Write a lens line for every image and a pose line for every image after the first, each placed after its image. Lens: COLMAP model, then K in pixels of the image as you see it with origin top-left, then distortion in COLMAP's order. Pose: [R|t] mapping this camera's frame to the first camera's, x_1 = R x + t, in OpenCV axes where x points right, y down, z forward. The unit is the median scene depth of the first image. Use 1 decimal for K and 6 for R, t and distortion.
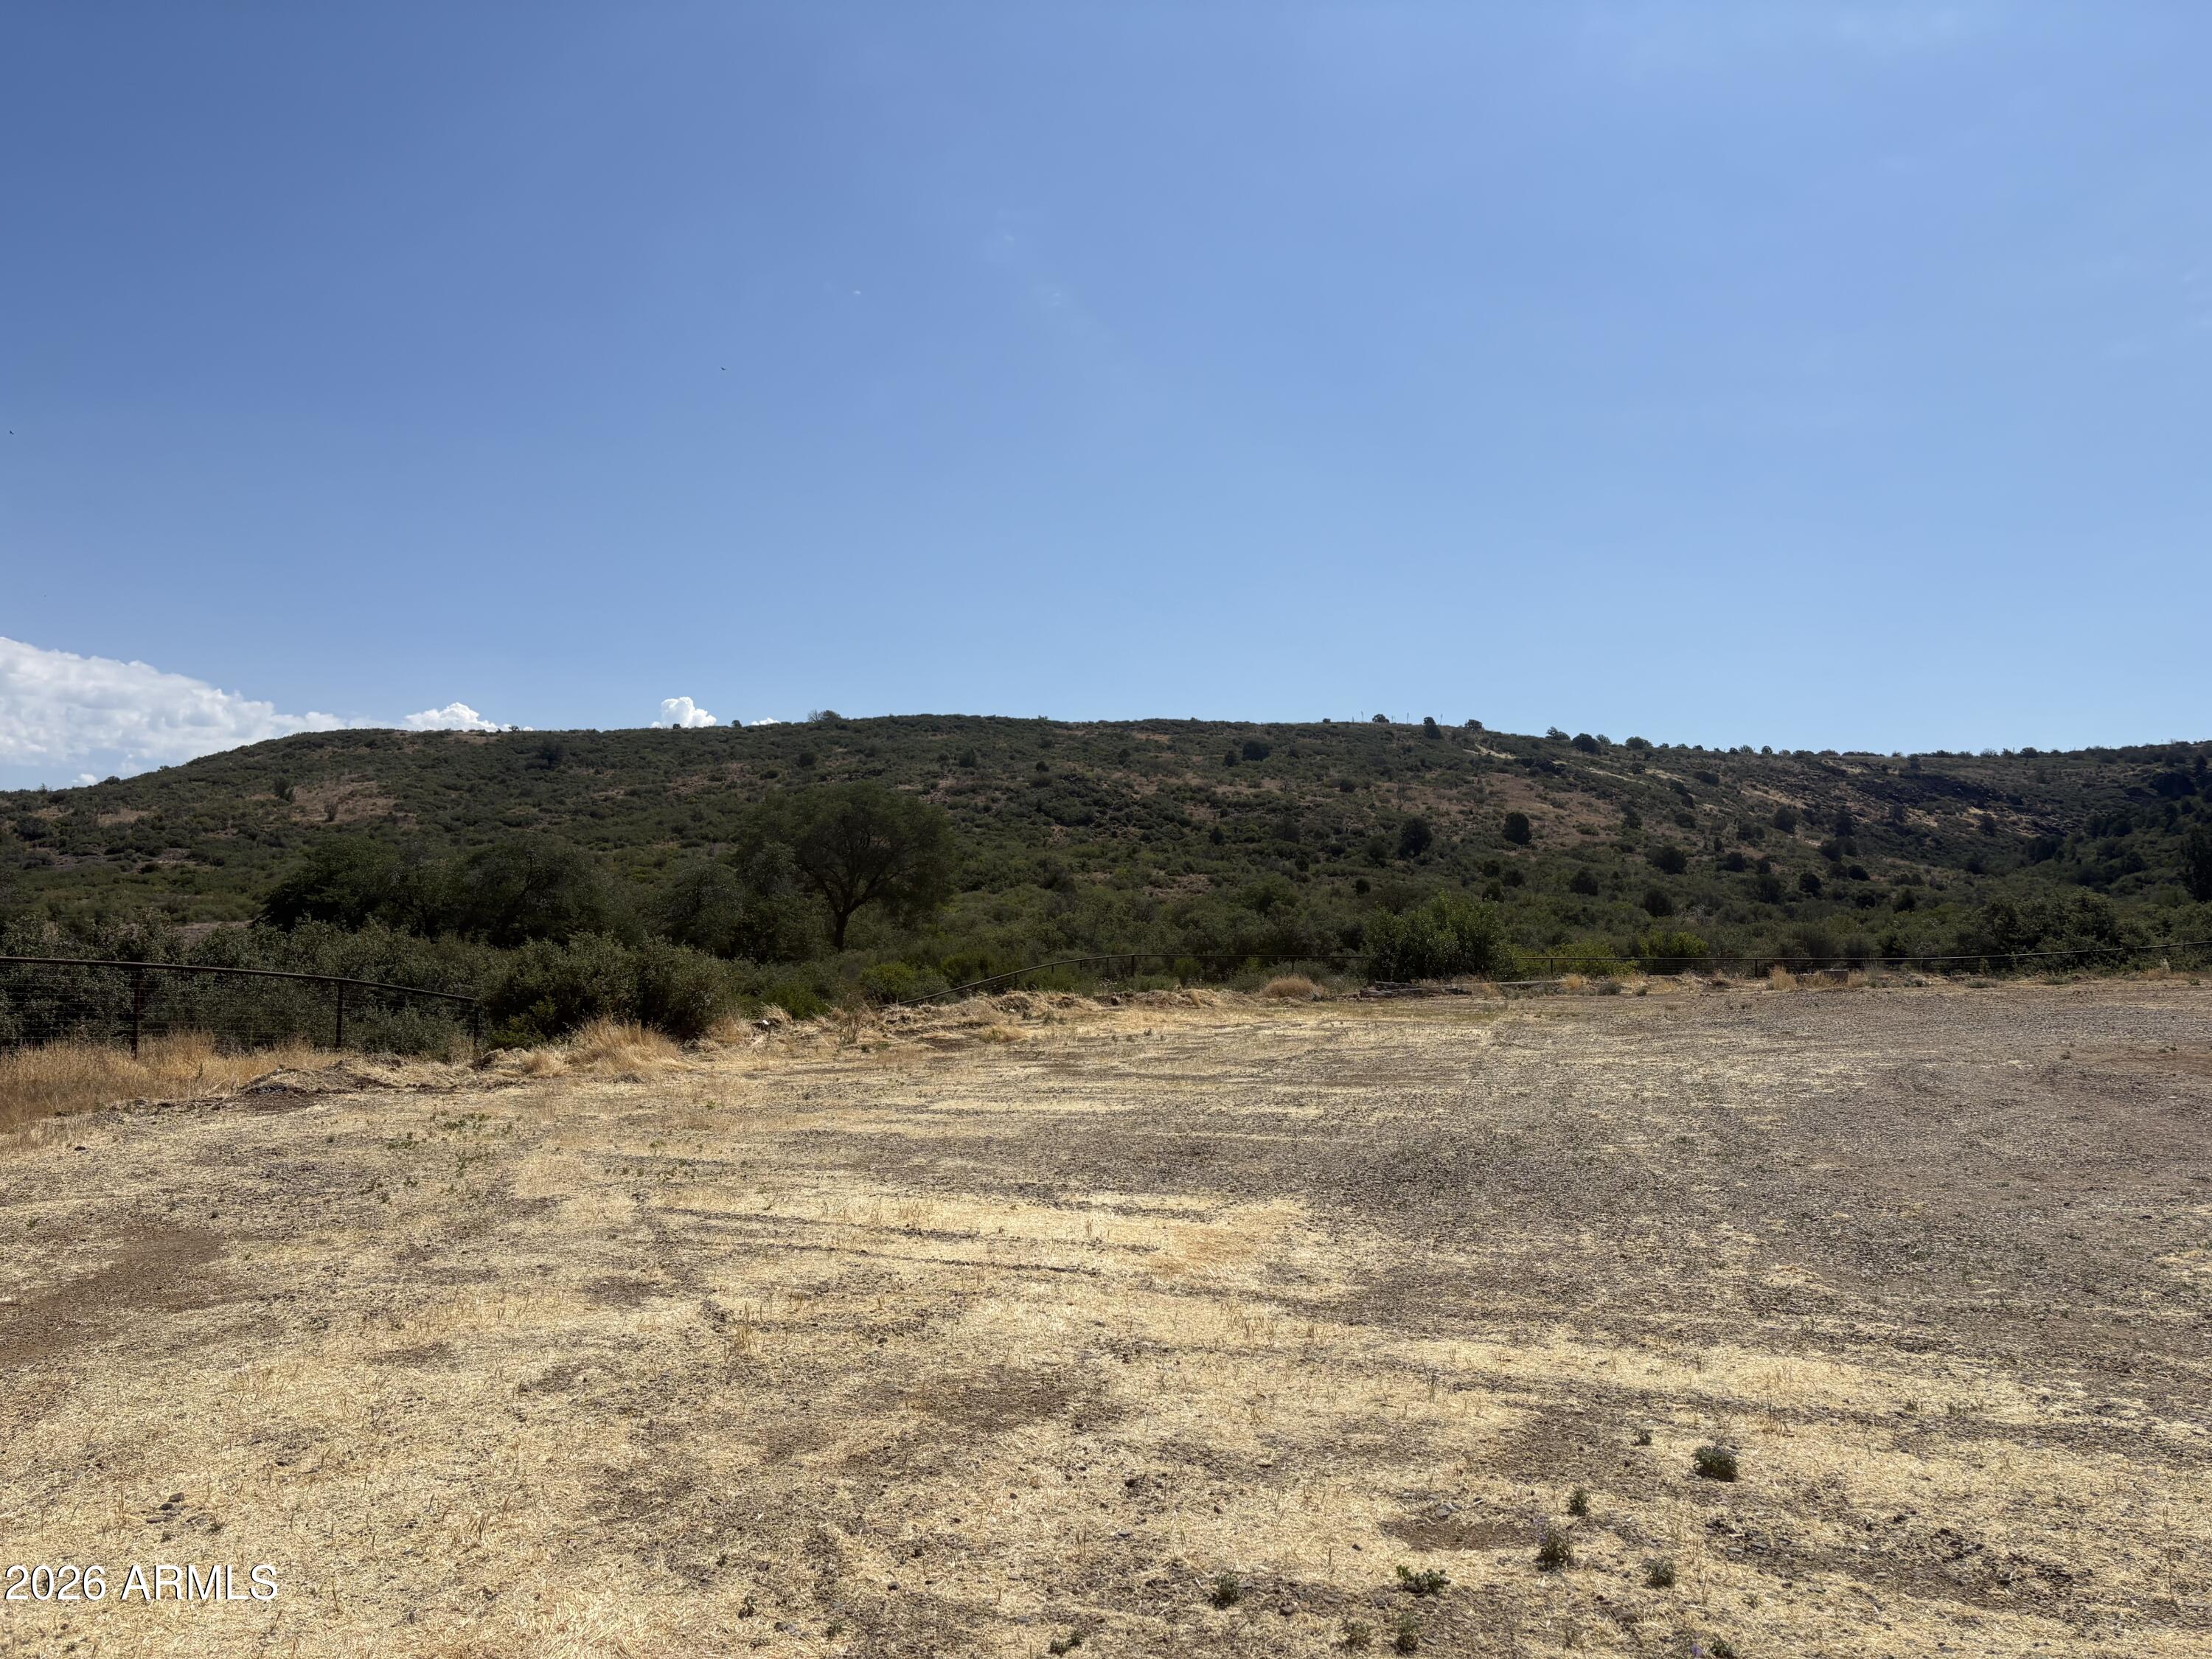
lens RADIAL K [[1654.0, 0, 1086.7], [0, 1654.0, 820.3], [0, 0, 1]] dist [0.053365, -0.061842]
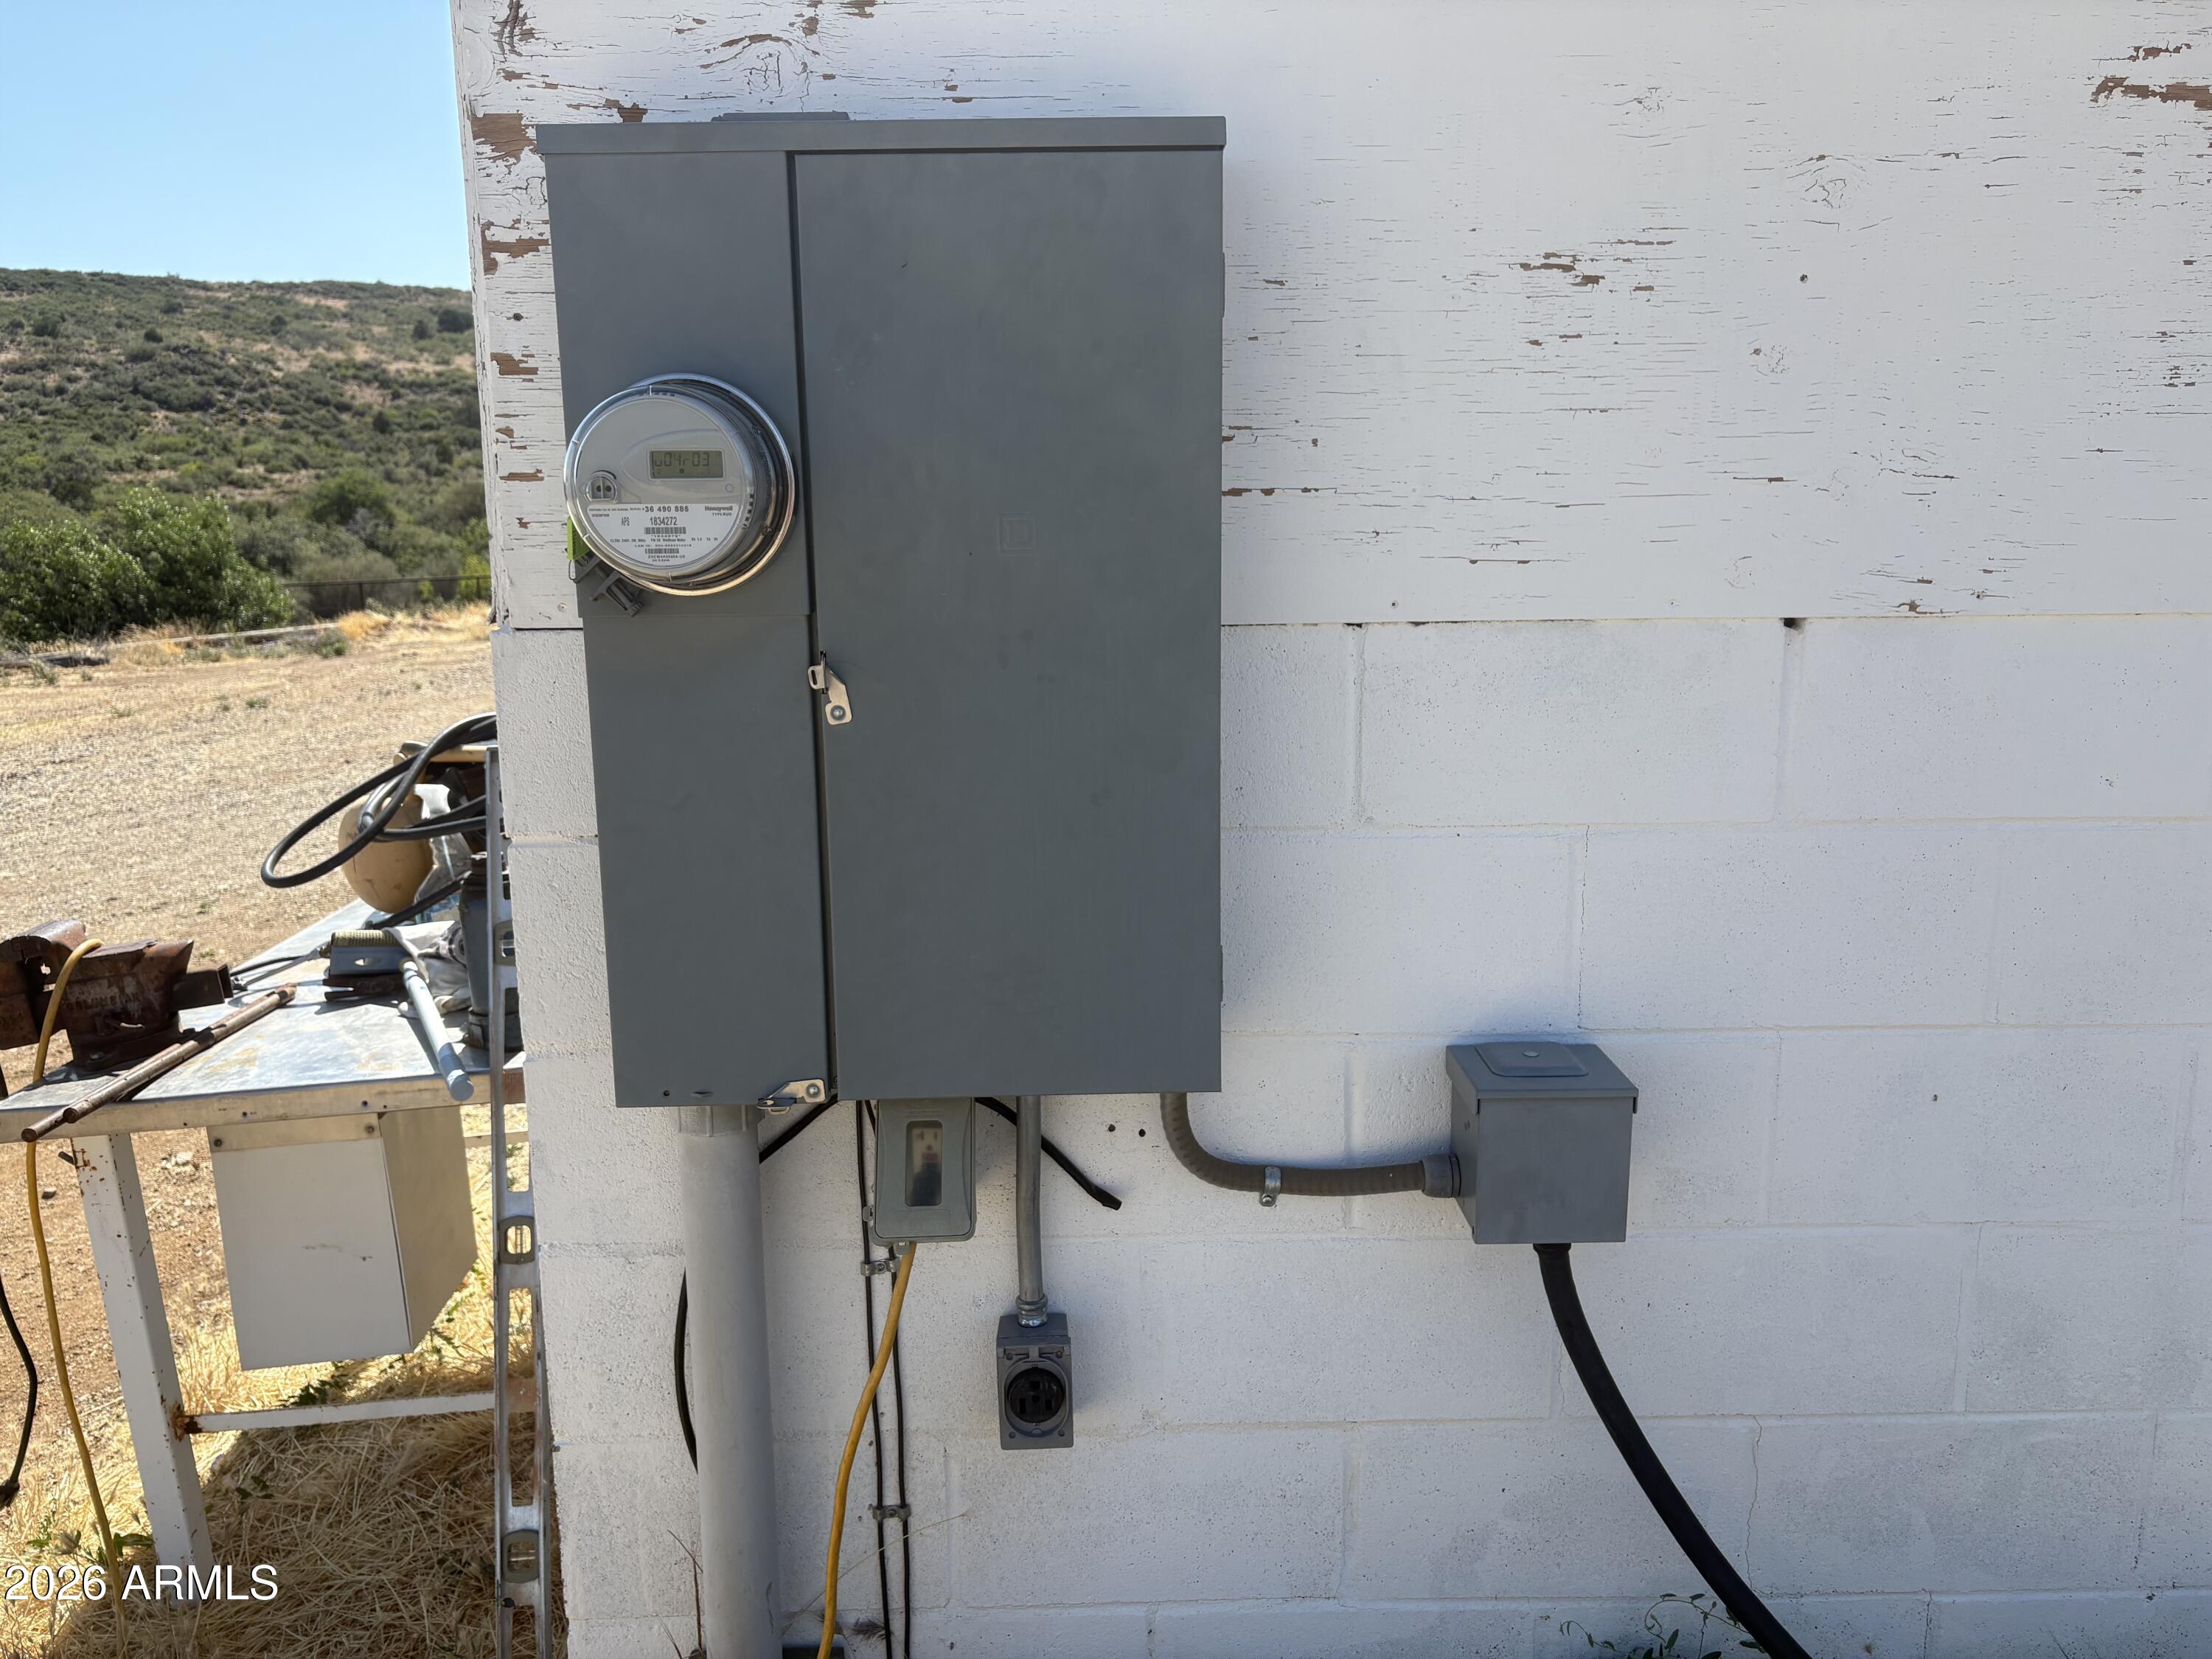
lens RADIAL K [[1642.4, 0, 1098.4], [0, 1642.4, 830.0], [0, 0, 1]] dist [0.061791, -0.081625]
pose [[0.912664, -0.109189, 0.393855, 0.047444], [0.008446, 0.968486, 0.248924, 0.002641], [-0.408623, -0.223857, 0.884825, 0.049314]]
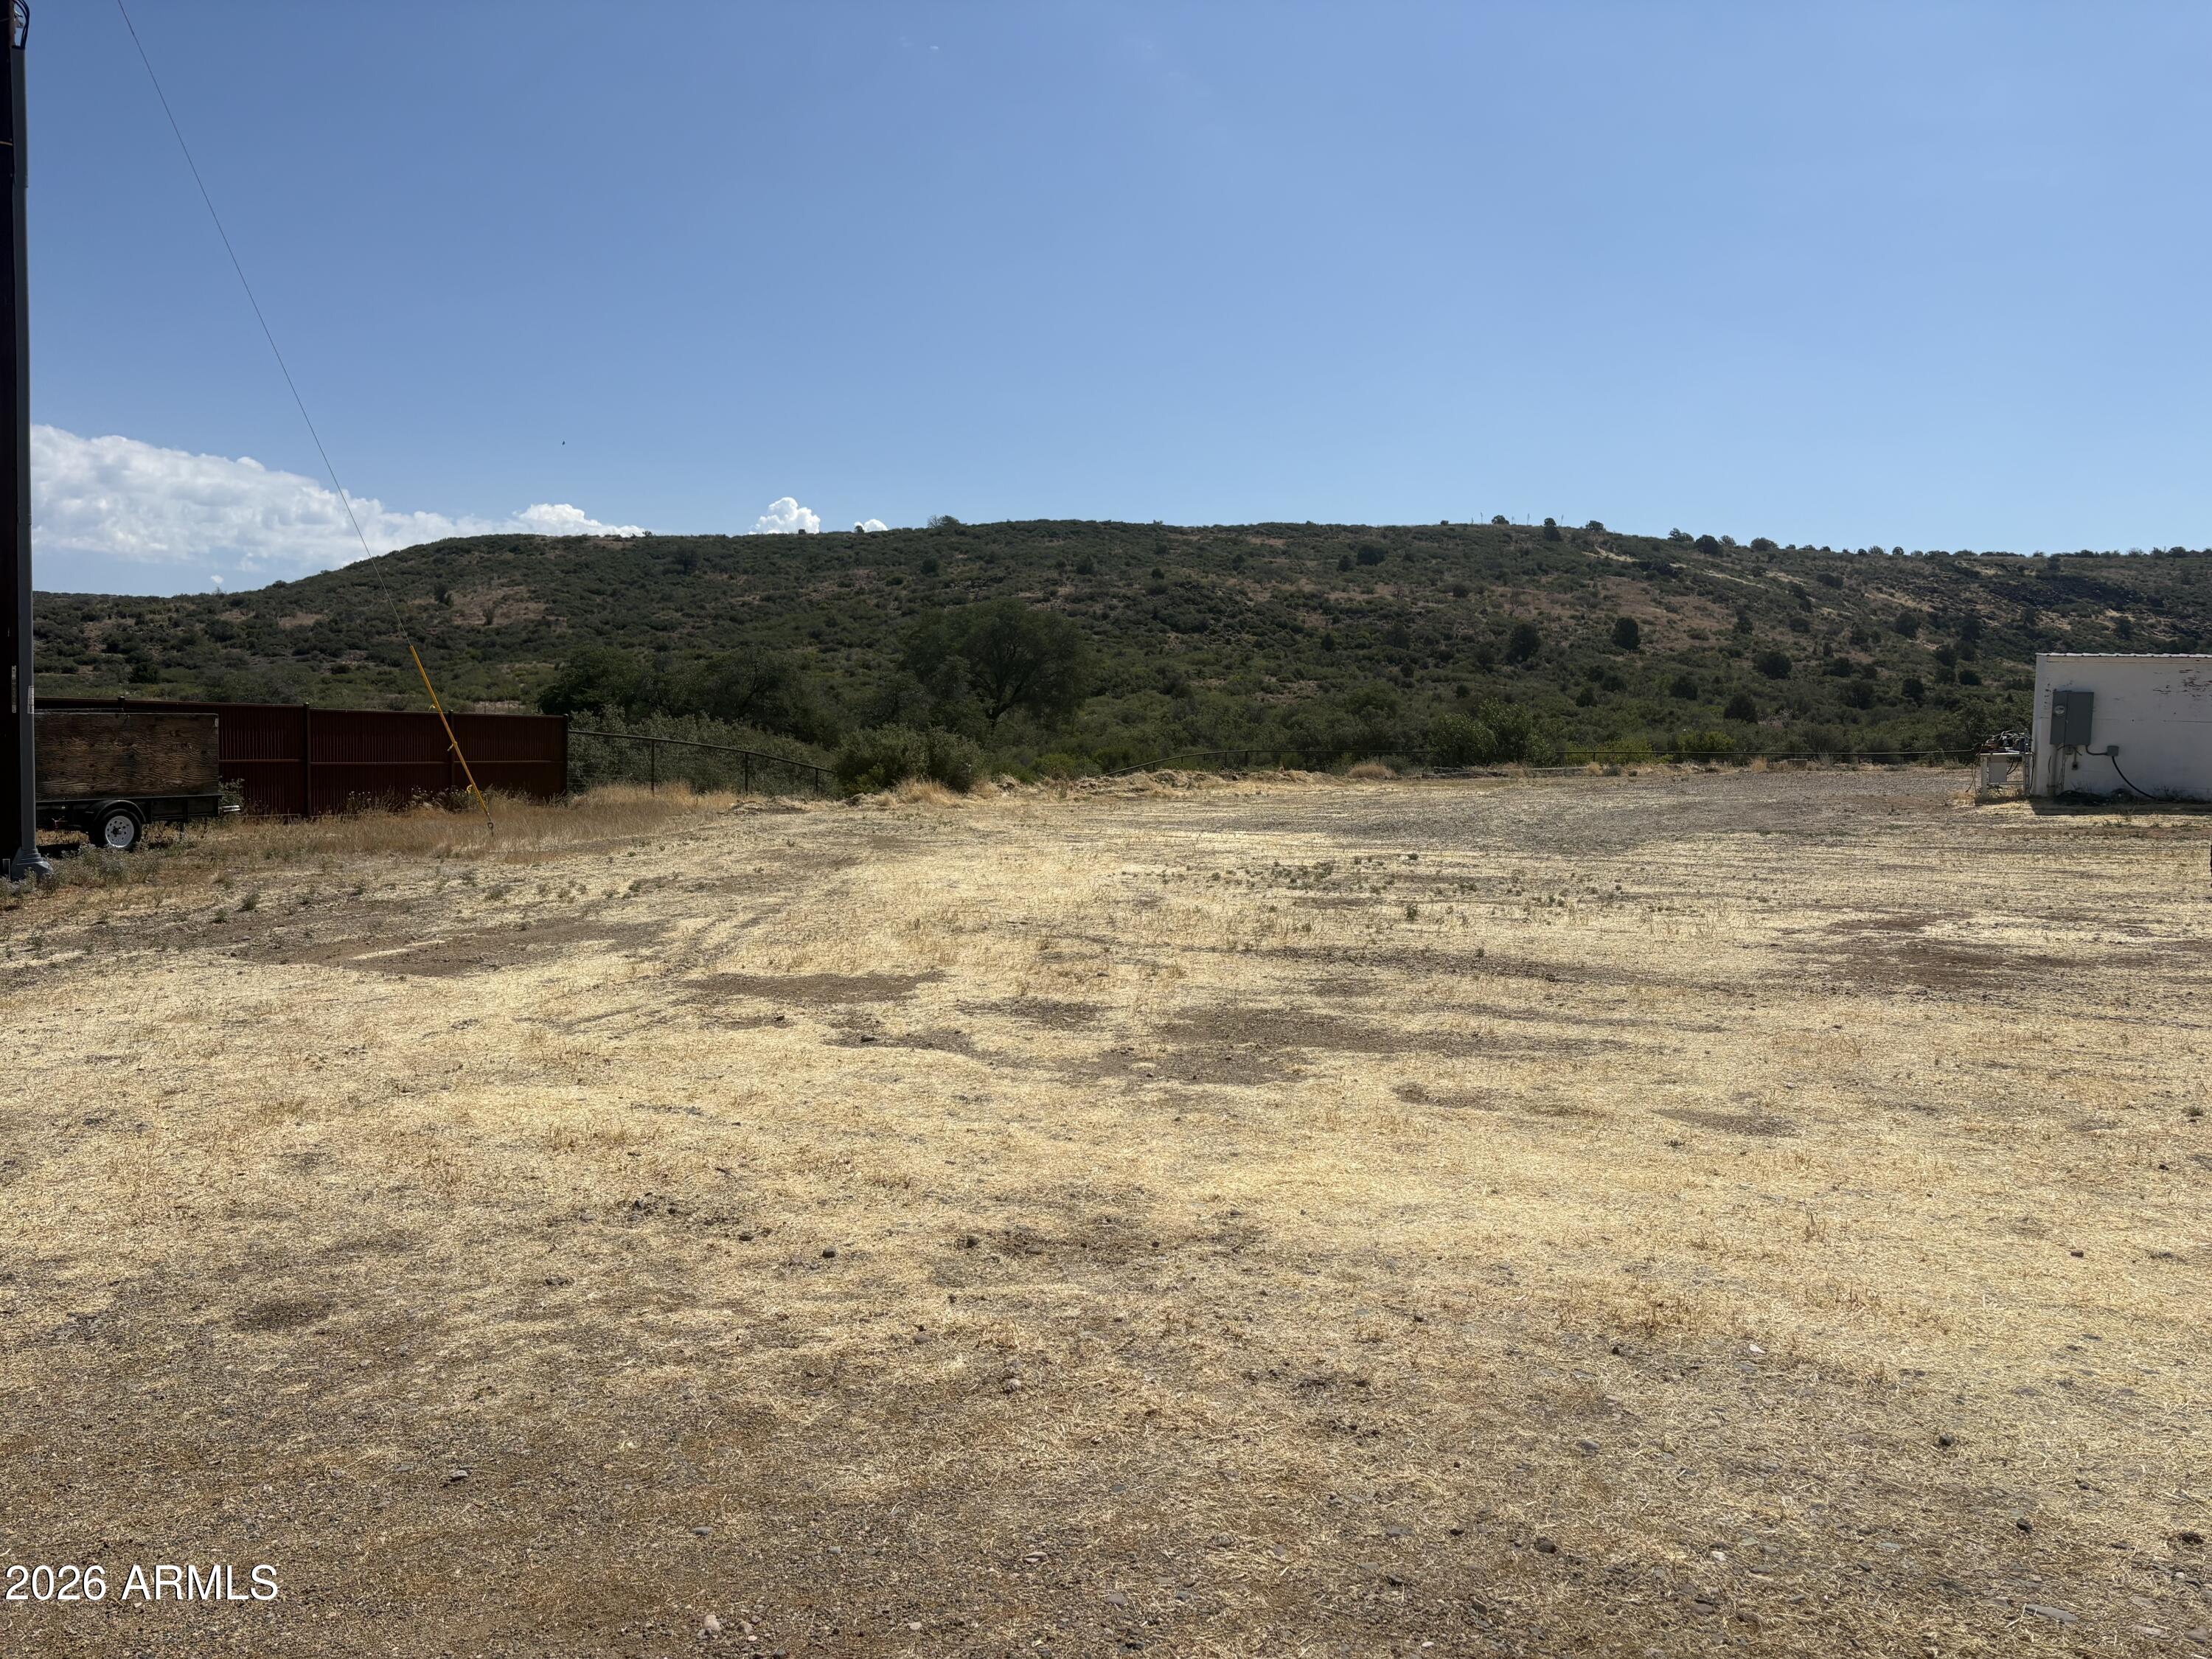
lens RADIAL K [[1671.6, 0, 1102.2], [0, 1671.6, 839.2], [0, 0, 1]] dist [0.055923, -0.059560]
pose [[0.998457, 0.008611, -0.054861, -0.003489], [-0.001480, 0.991679, 0.128727, -0.002380], [0.055513, -0.128448, 0.990161, -0.051519]]
